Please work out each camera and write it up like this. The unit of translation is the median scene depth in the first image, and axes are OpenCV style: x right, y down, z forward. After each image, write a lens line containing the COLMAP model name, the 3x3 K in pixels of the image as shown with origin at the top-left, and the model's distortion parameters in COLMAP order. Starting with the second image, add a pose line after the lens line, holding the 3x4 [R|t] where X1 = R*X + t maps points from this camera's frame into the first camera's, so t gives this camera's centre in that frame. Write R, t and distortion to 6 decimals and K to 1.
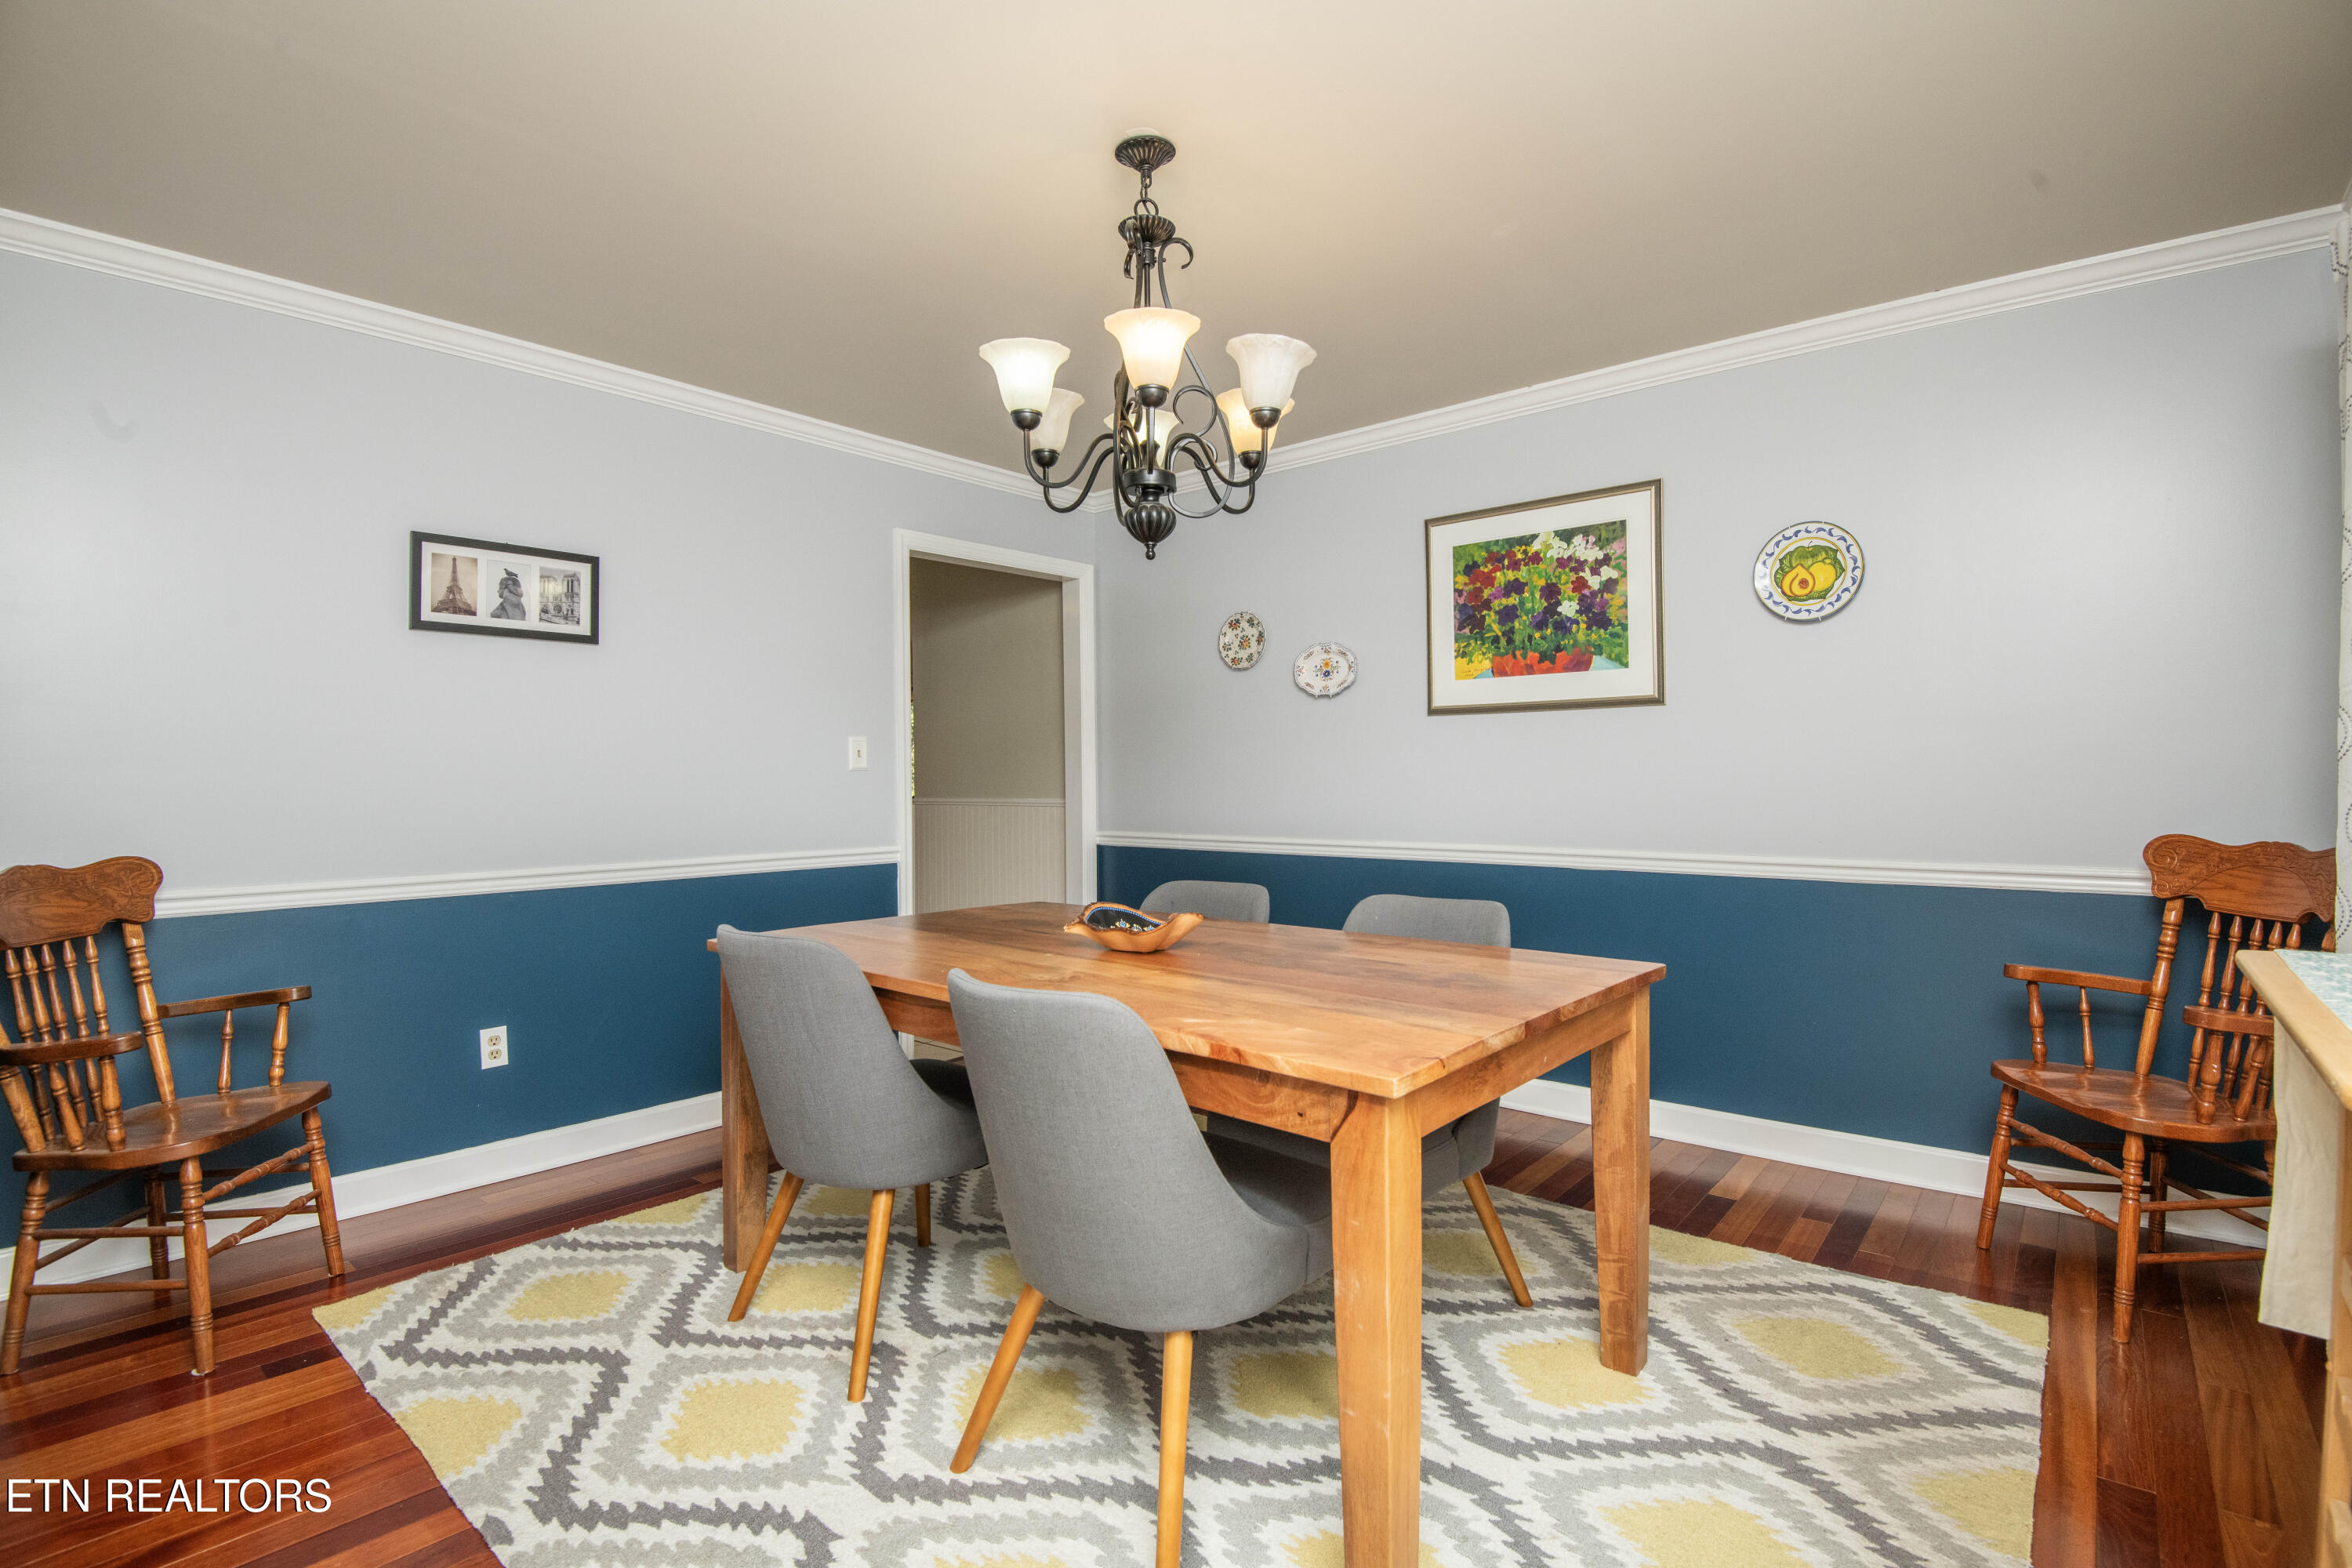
lens RADIAL K [[1083.2, 0, 1167.4], [0, 1083.2, 783.6], [0, 0, 1]] dist [-0.033440, -0.008462]
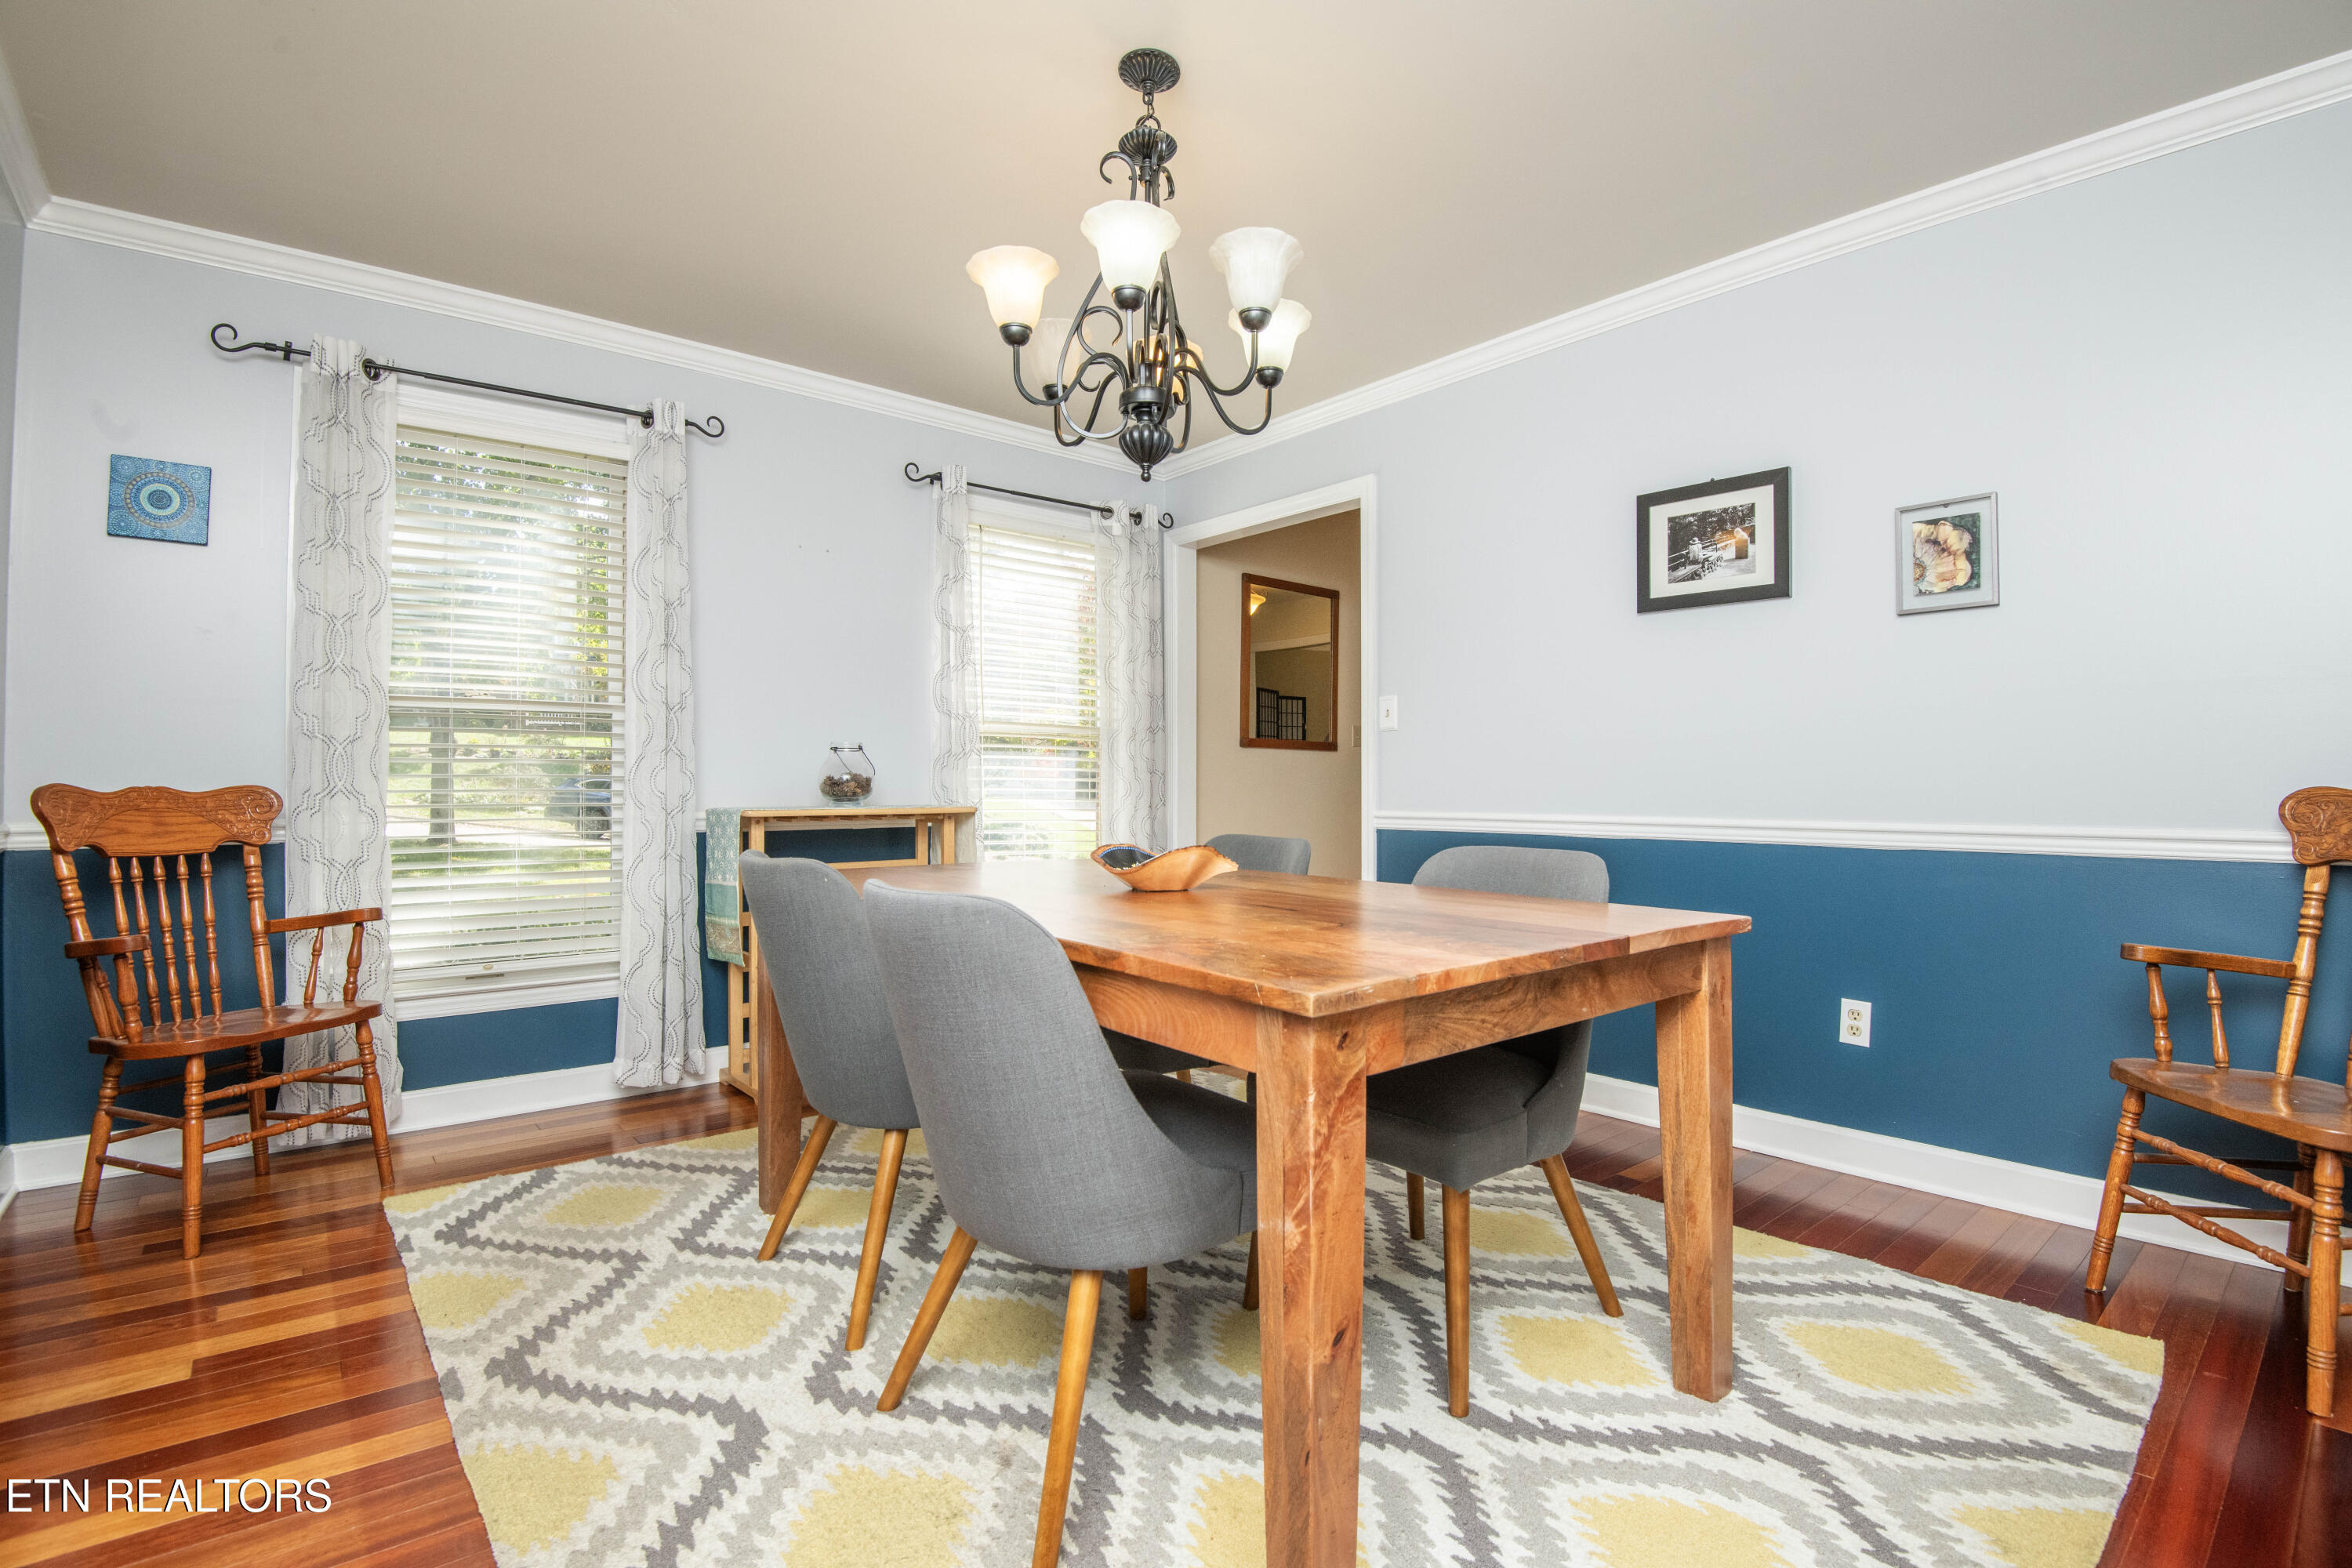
lens RADIAL K [[1083.2, 0, 1176.7], [0, 1083.2, 781.6], [0, 0, 1]] dist [-0.033440, -0.008462]
pose [[-0.987295, 0.008286, 0.158683, -0.186550], [0.007810, 0.999963, -0.003622, 0.062577], [-0.158707, -0.002337, -0.987323, 1.879049]]
